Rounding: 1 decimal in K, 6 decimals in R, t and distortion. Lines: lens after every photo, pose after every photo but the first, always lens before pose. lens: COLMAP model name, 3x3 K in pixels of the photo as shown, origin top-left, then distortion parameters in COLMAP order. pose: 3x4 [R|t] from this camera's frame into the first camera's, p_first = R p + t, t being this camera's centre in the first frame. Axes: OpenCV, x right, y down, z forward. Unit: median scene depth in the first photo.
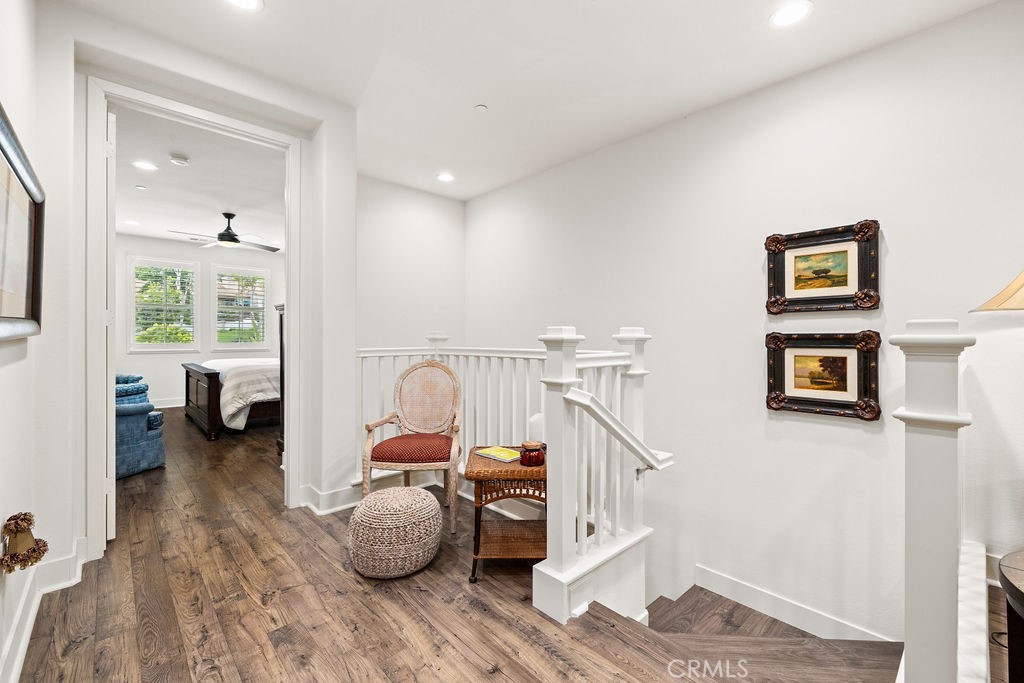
lens RADIAL K [[431.1, 0, 509.4], [0, 431.1, 340.5], [0, 0, 1]] dist [0.000892, 0.000200]
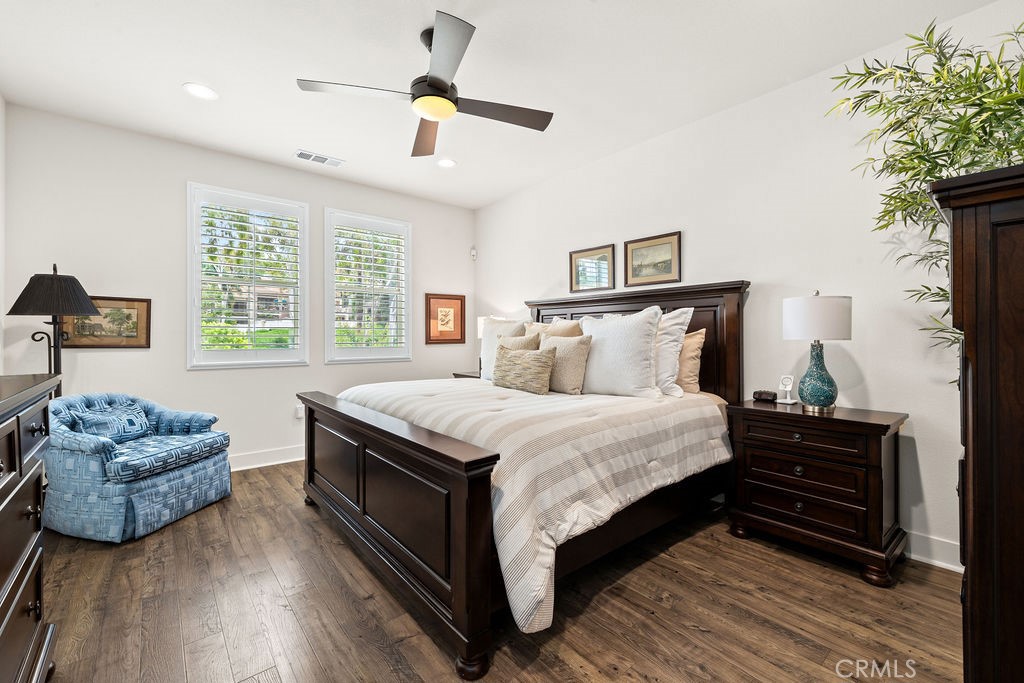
lens RADIAL K [[428.5, 0, 508.3], [0, 428.5, 335.4], [0, 0, 1]] dist [0.001223, 0.000123]
pose [[0.998452, -0.003401, -0.055517, -1.178490], [0.002883, 0.999952, -0.009394, -0.013442], [0.055546, 0.009219, 0.998414, 1.264938]]
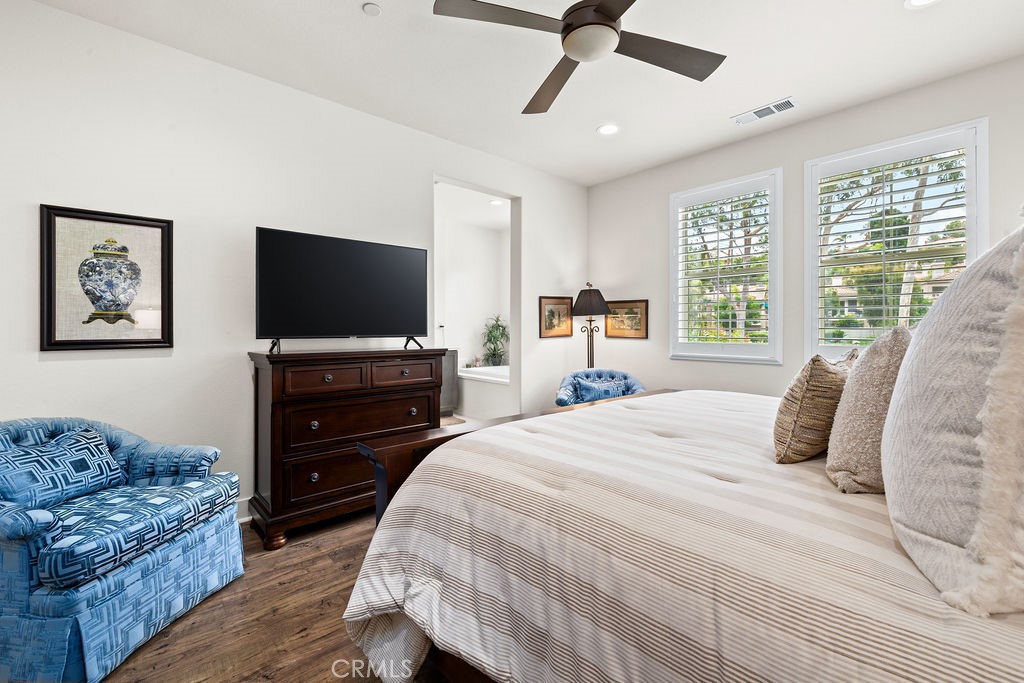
lens RADIAL K [[432.9, 0, 505.9], [0, 432.9, 327.7], [0, 0, 1]] dist [0.001938, 0.000167]
pose [[-0.040792, -0.009573, -0.999122, -0.685870], [-0.003896, 0.999948, -0.009421, -0.013991], [0.999160, 0.003509, -0.040827, 2.004008]]
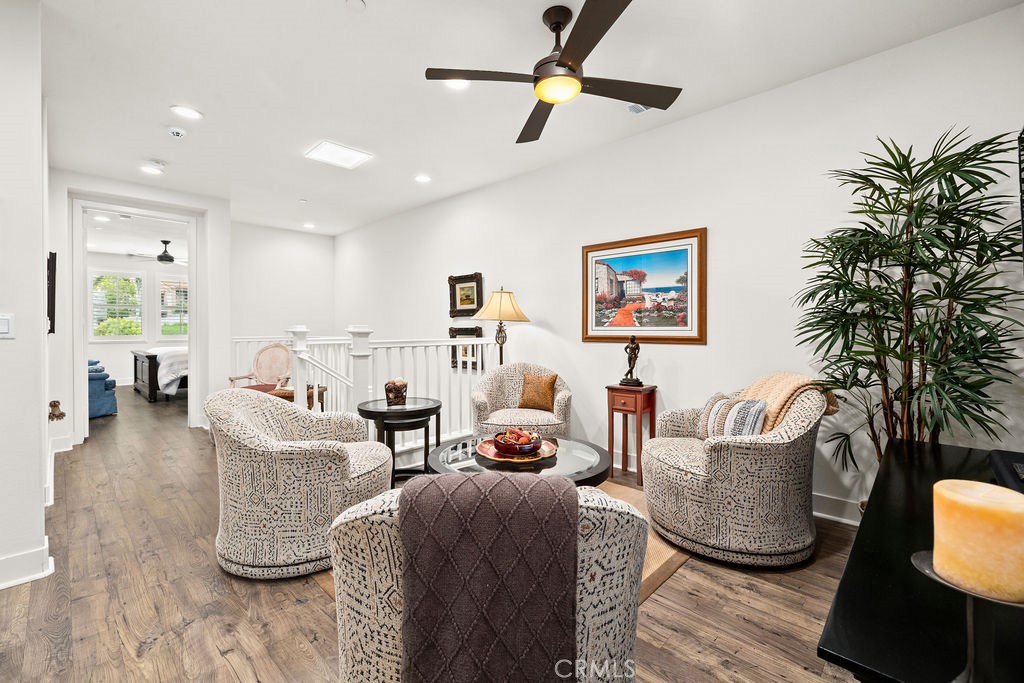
lens RADIAL K [[428.5, 0, 508.3], [0, 428.5, 335.4], [0, 0, 1]] dist [0.001223, 0.000123]
pose [[0.998123, -0.005033, 0.061035, 0.760601], [0.004625, 0.999966, 0.006839, 0.005664], [-0.061067, -0.006544, 0.998112, -0.926474]]
